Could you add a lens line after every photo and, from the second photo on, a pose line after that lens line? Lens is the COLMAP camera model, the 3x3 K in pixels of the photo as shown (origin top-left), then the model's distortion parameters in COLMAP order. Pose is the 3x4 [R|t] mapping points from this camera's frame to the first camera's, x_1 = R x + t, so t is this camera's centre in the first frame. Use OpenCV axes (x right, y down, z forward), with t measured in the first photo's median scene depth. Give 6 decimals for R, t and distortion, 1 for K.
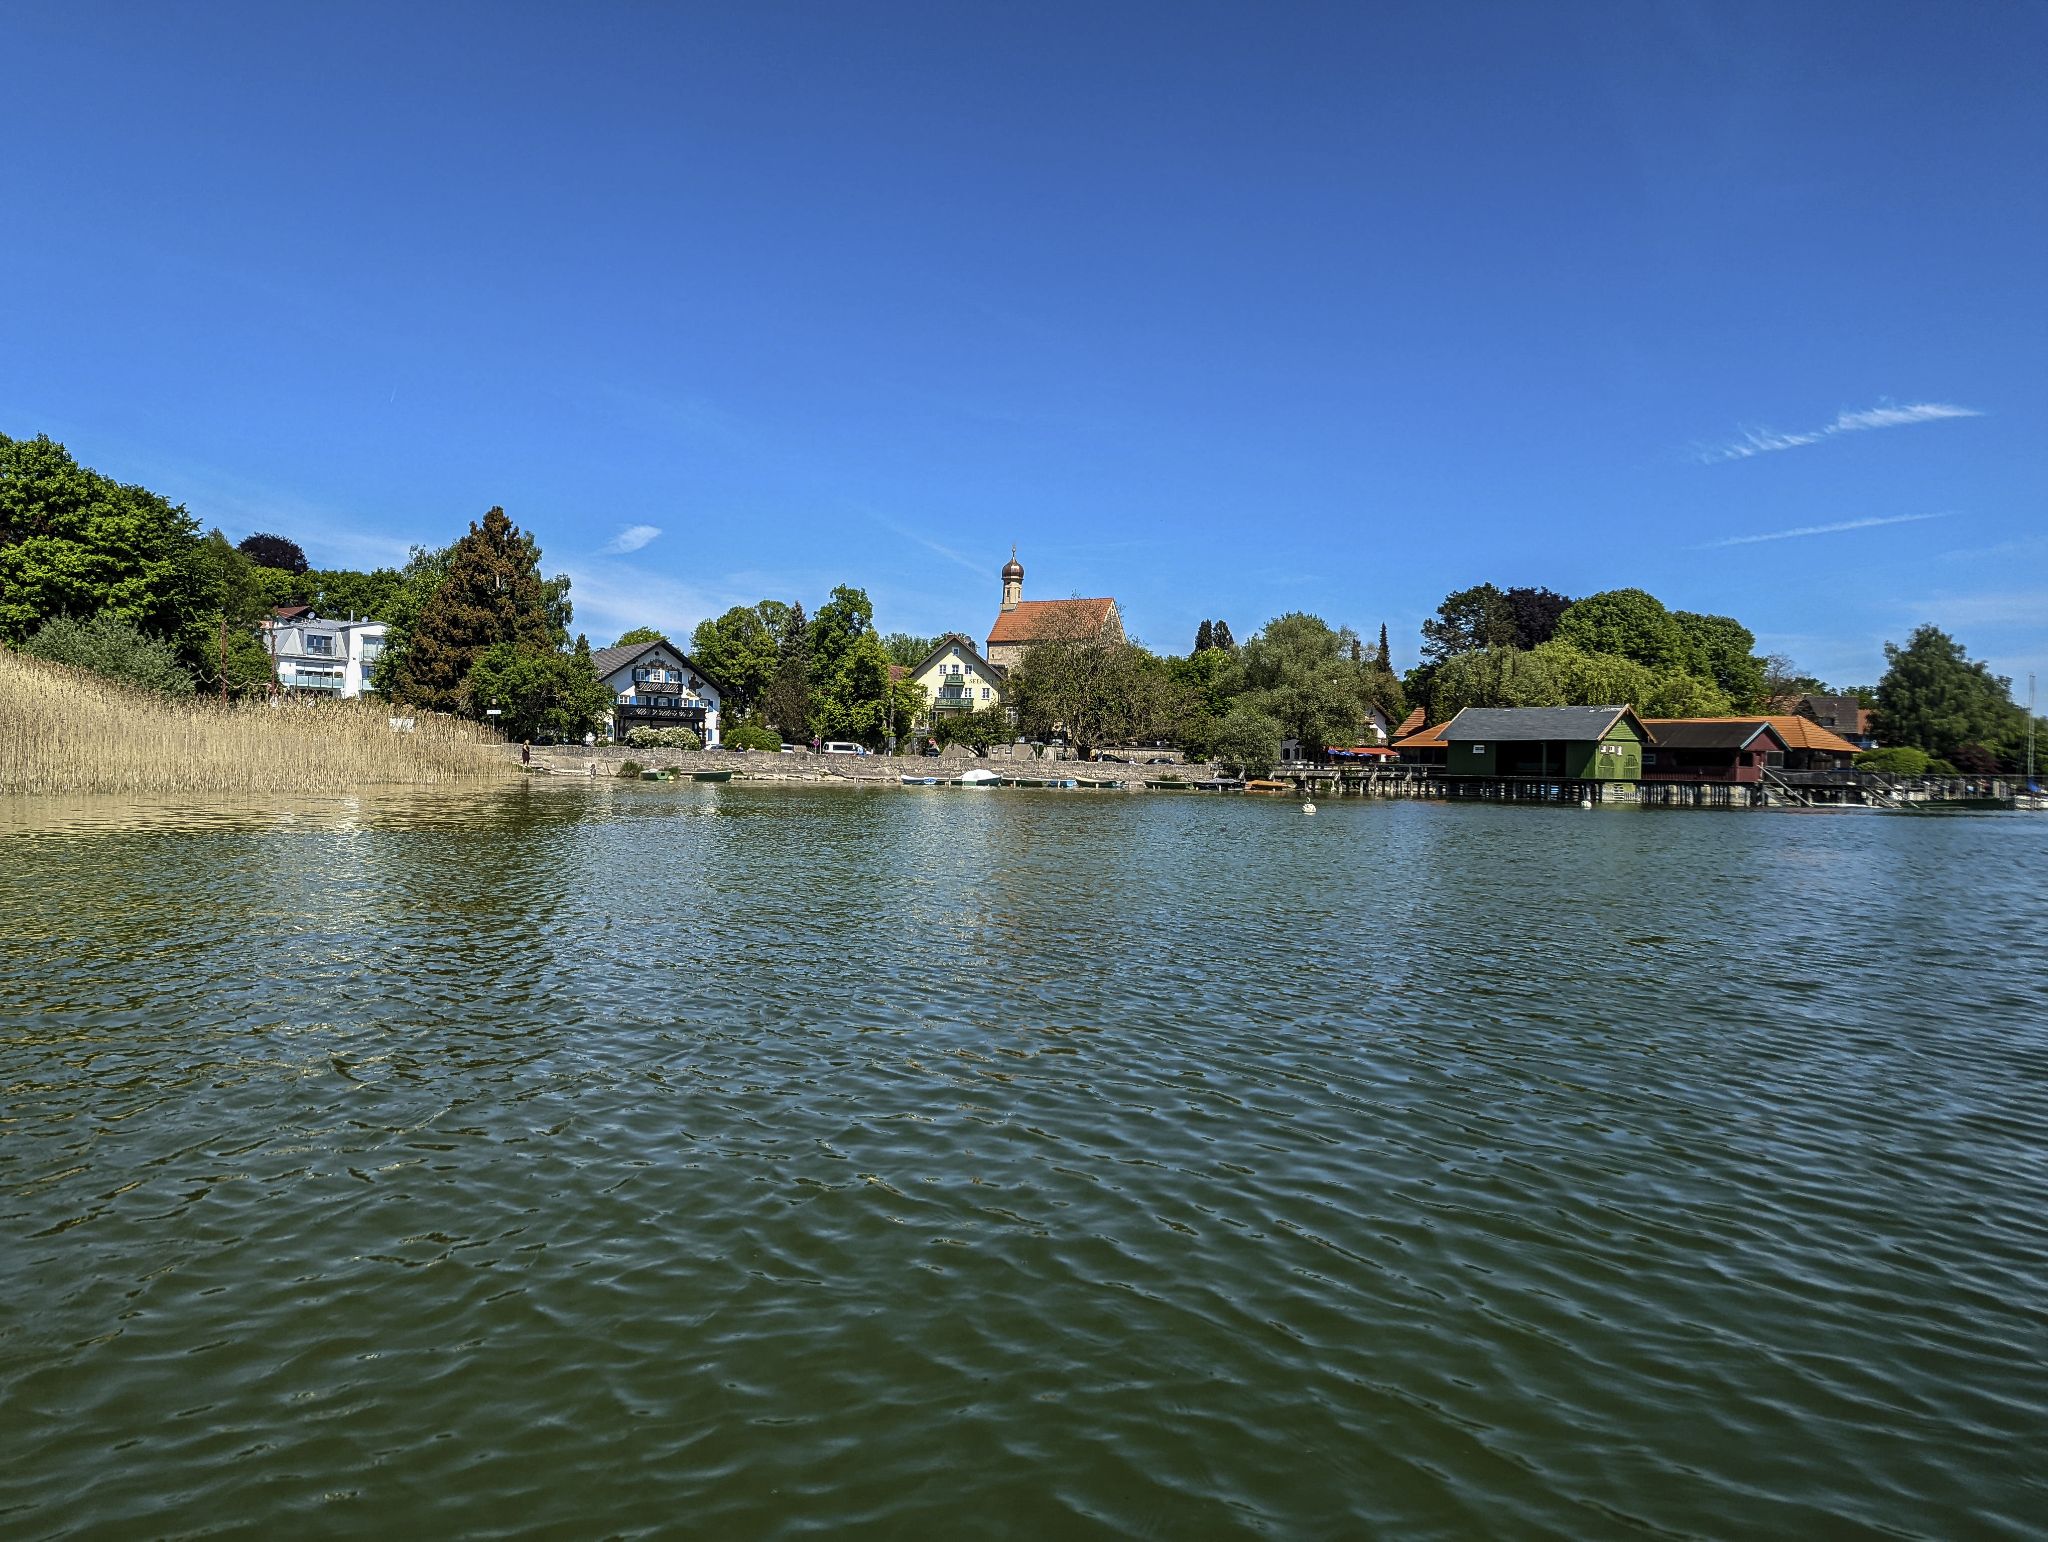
lens RADIAL K [[1456.9, 0, 1040.1], [0, 1456.9, 767.1], [0, 0, 1]] dist [0.073977, -0.071724]
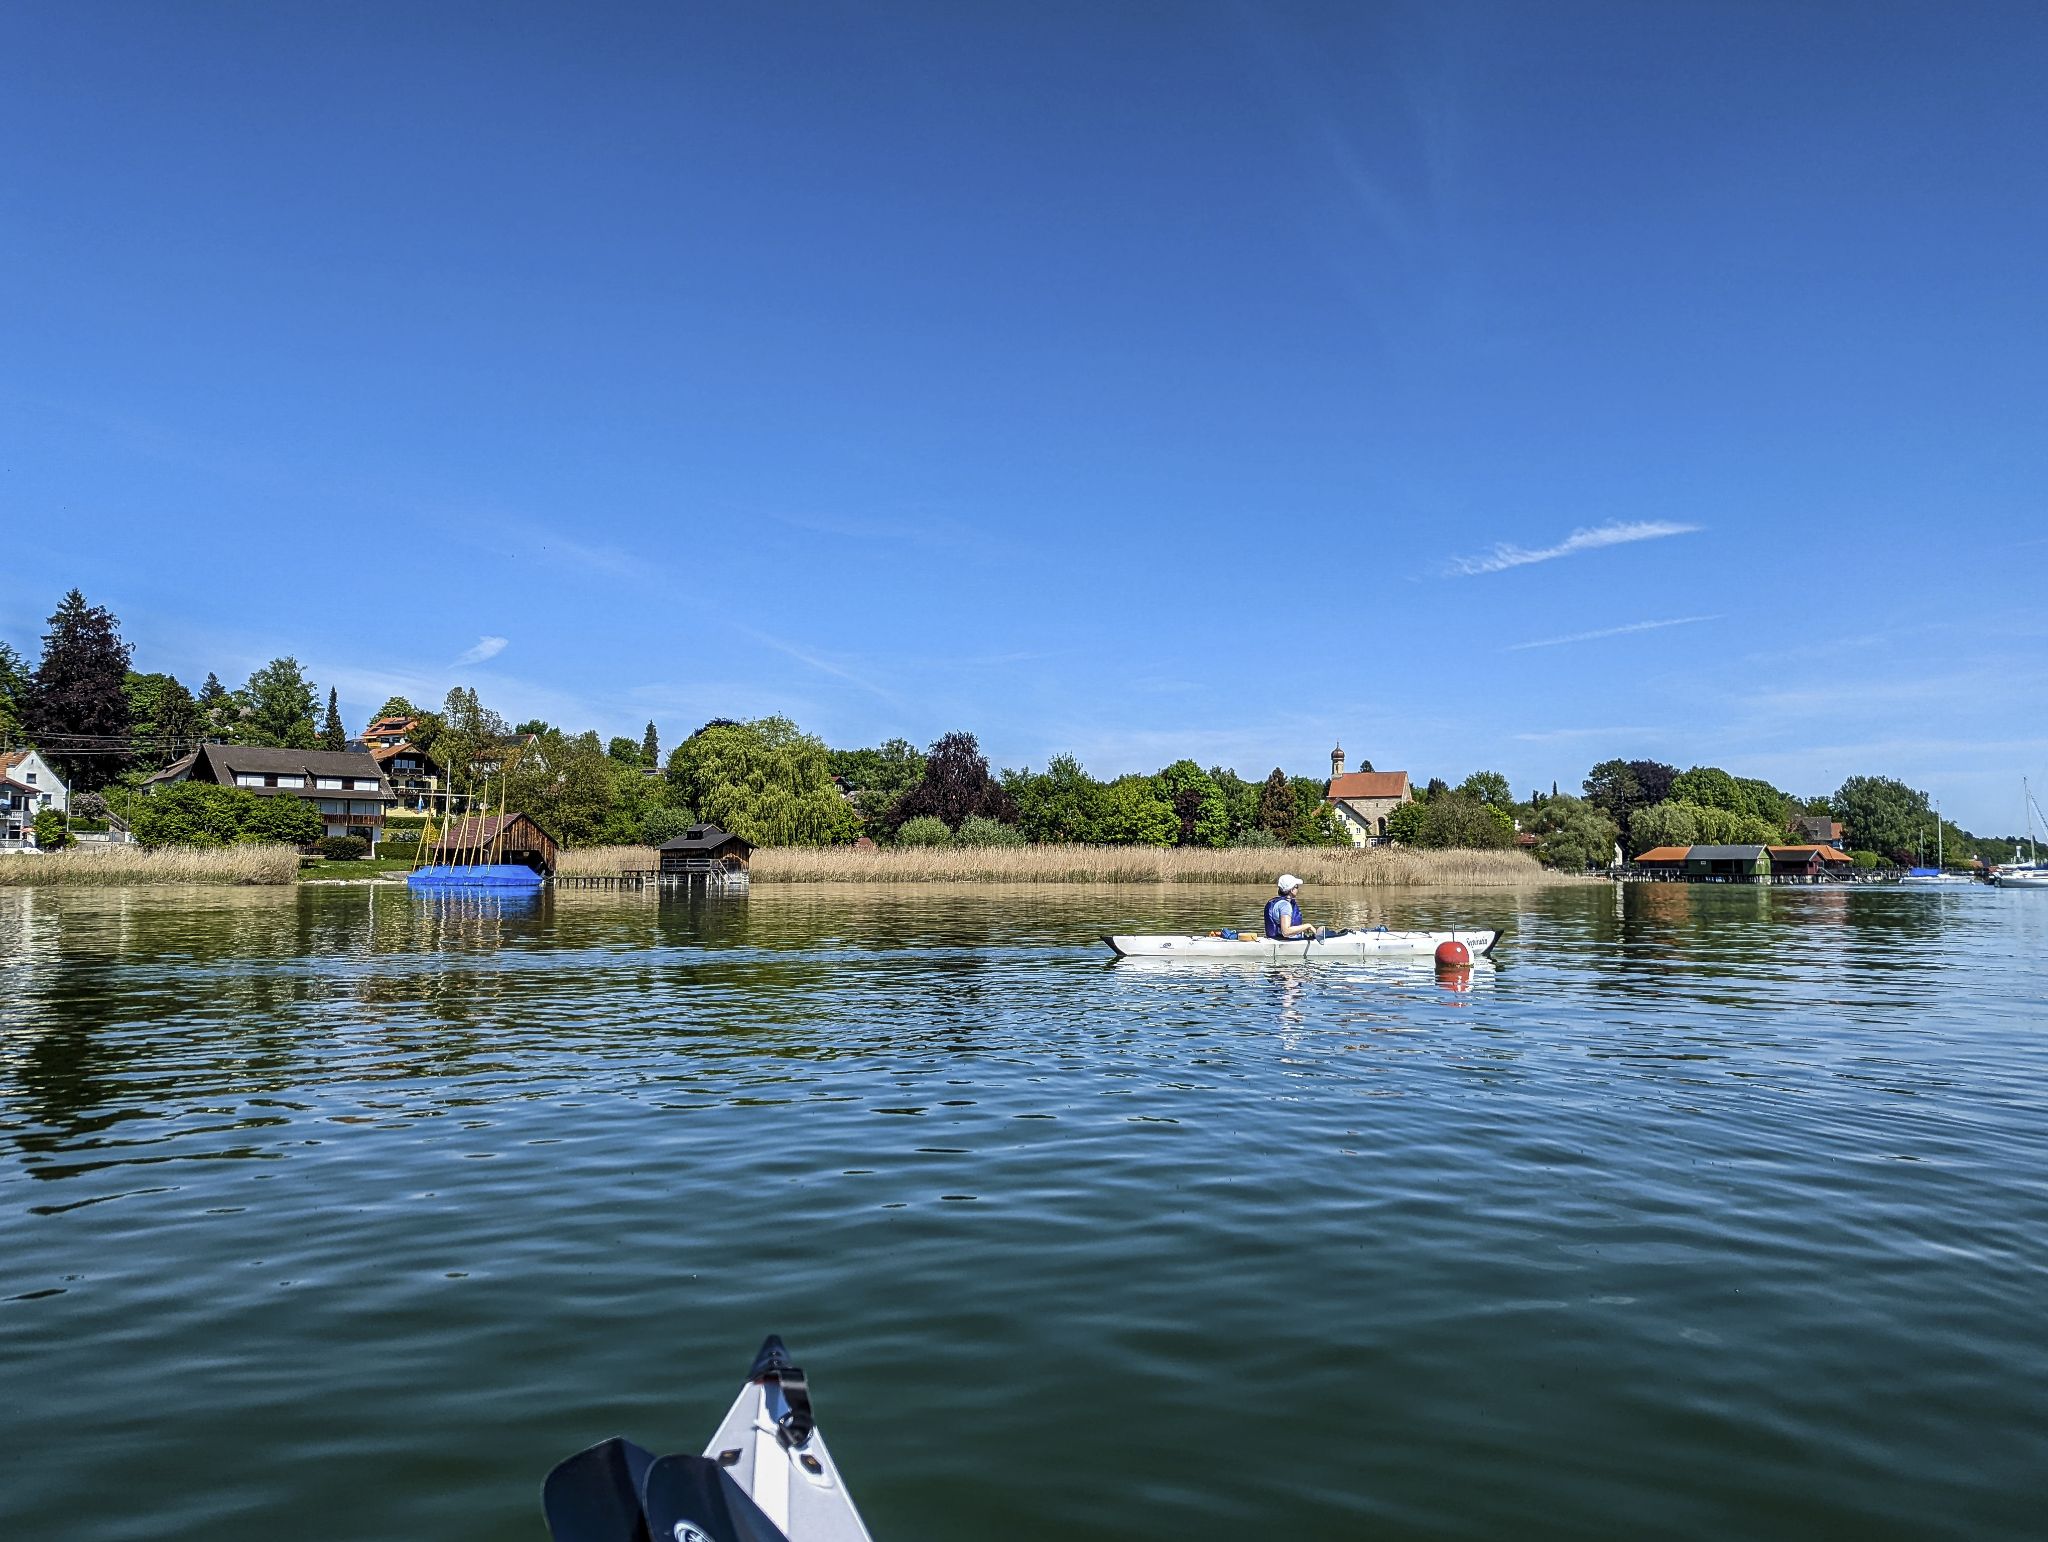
lens RADIAL K [[1485.8, 0, 1024.0], [0, 1485.8, 771.0], [0, 0, 1]] dist [0.081722, -0.077632]
pose [[0.999281, -0.018985, 0.032826, -0.519008], [0.020997, 0.997850, -0.062088, -0.018257], [-0.031577, 0.062732, 0.997531, -0.846780]]
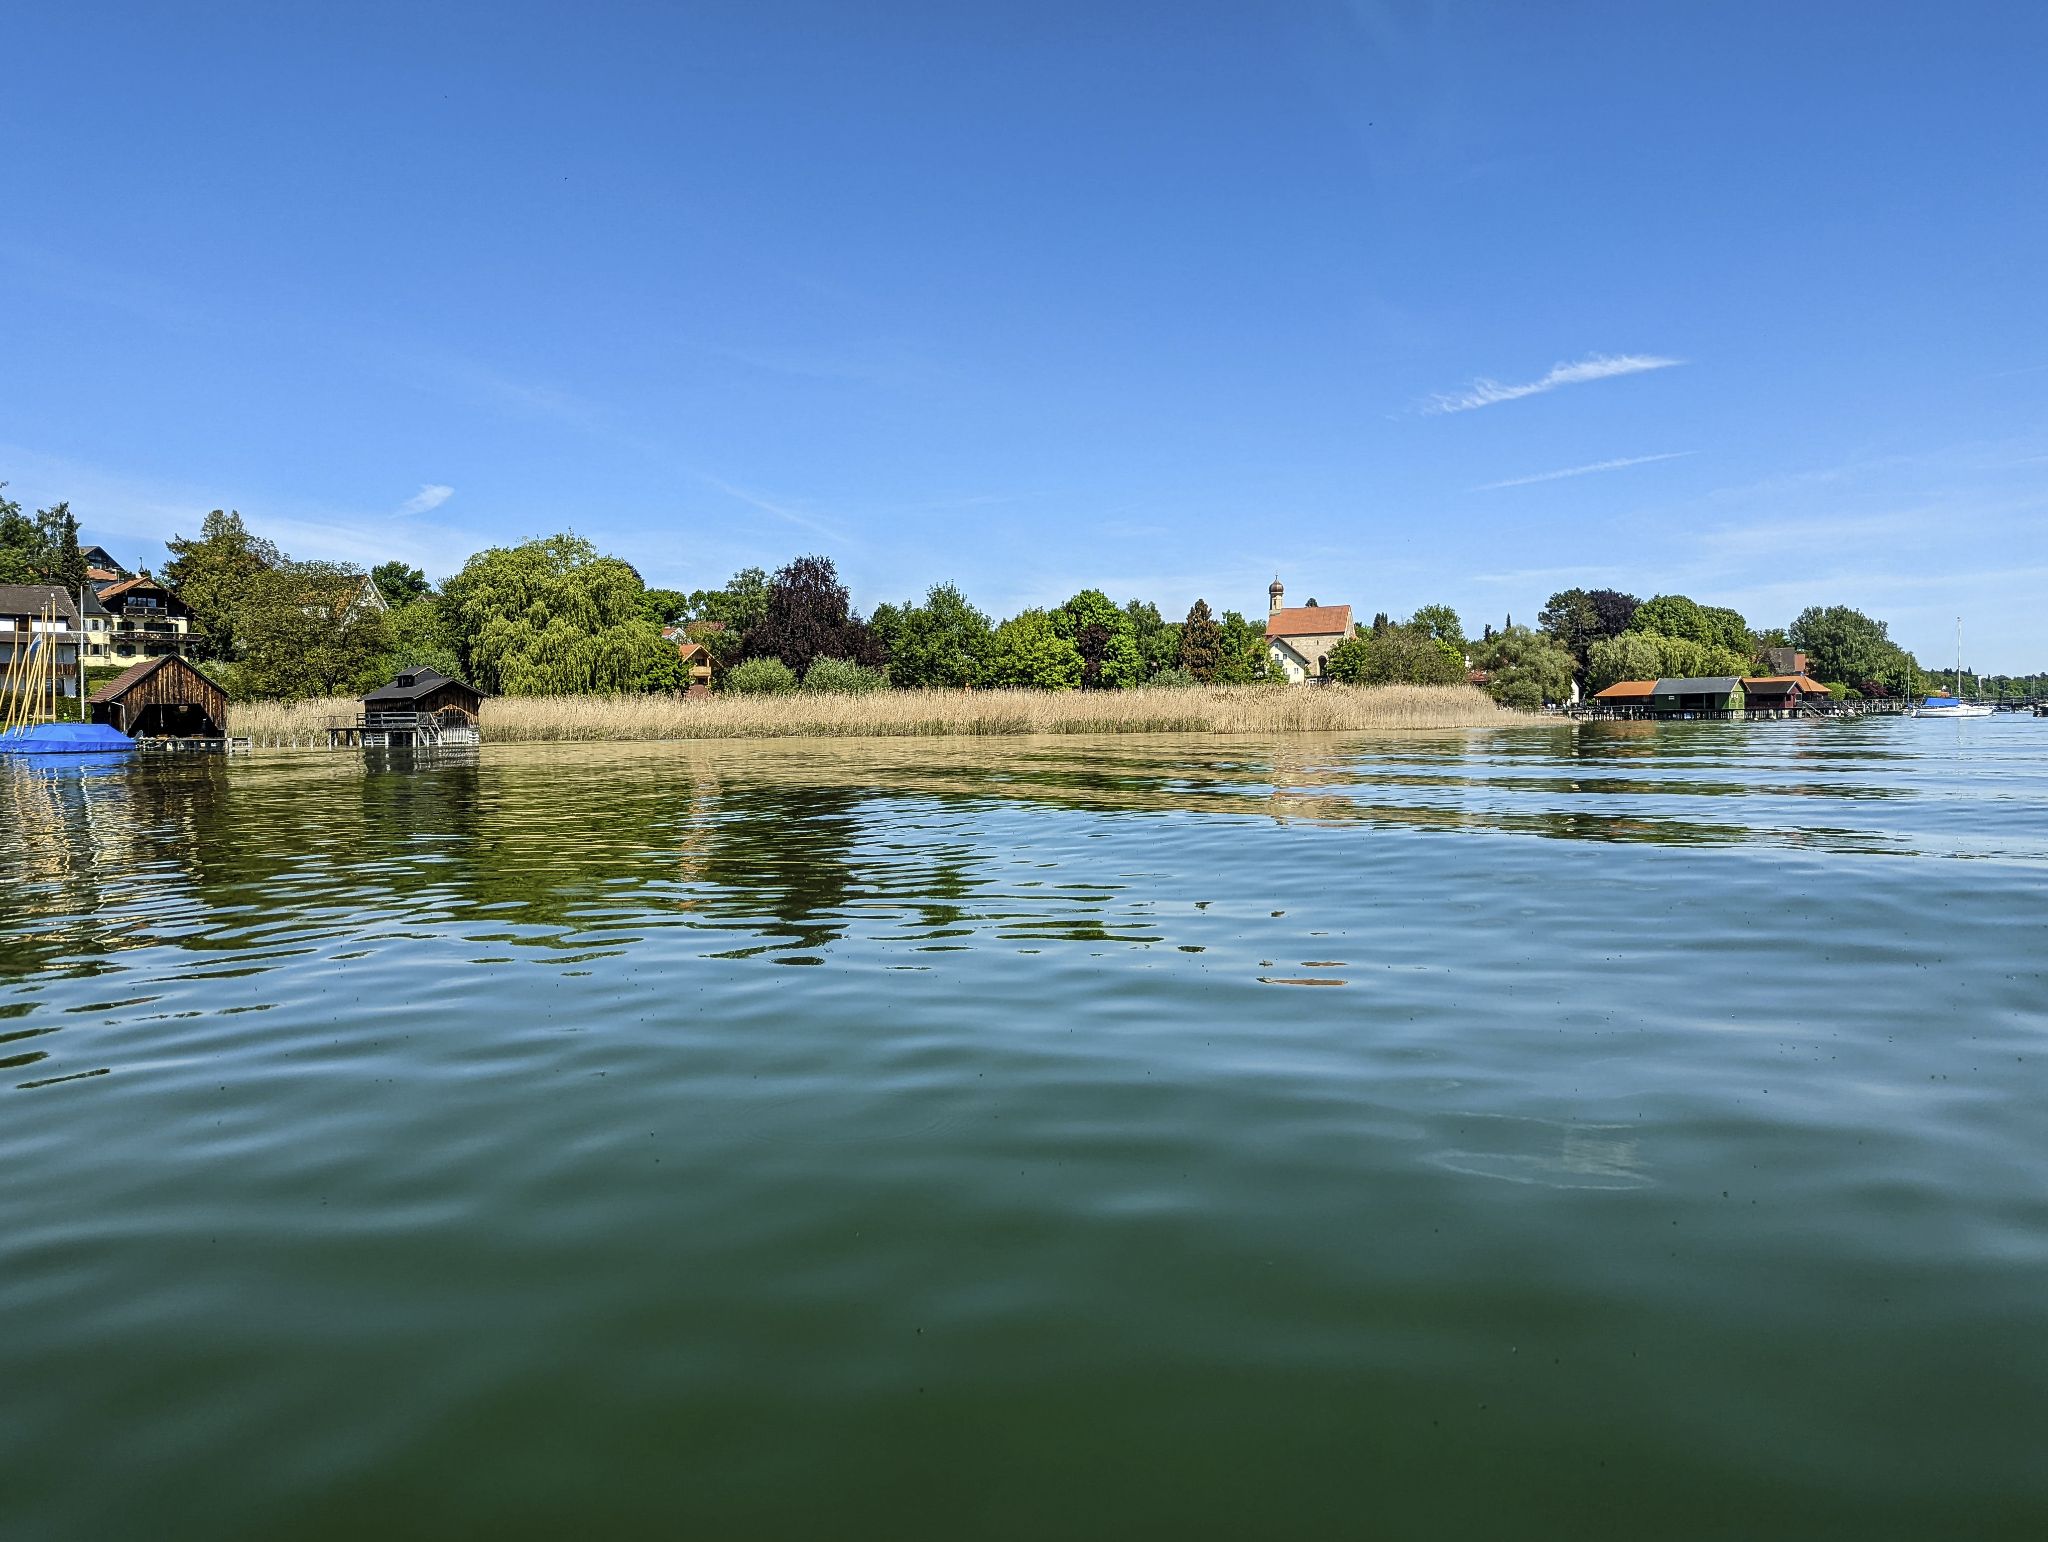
lens RADIAL K [[1480.4, 0, 1053.8], [0, 1480.4, 768.4], [0, 0, 1]] dist [0.094201, -0.120156]
pose [[0.996173, -0.040309, 0.077552, -0.453860], [0.037416, 0.998562, 0.038404, -0.015302], [-0.078988, -0.035355, 0.996248, -0.666554]]
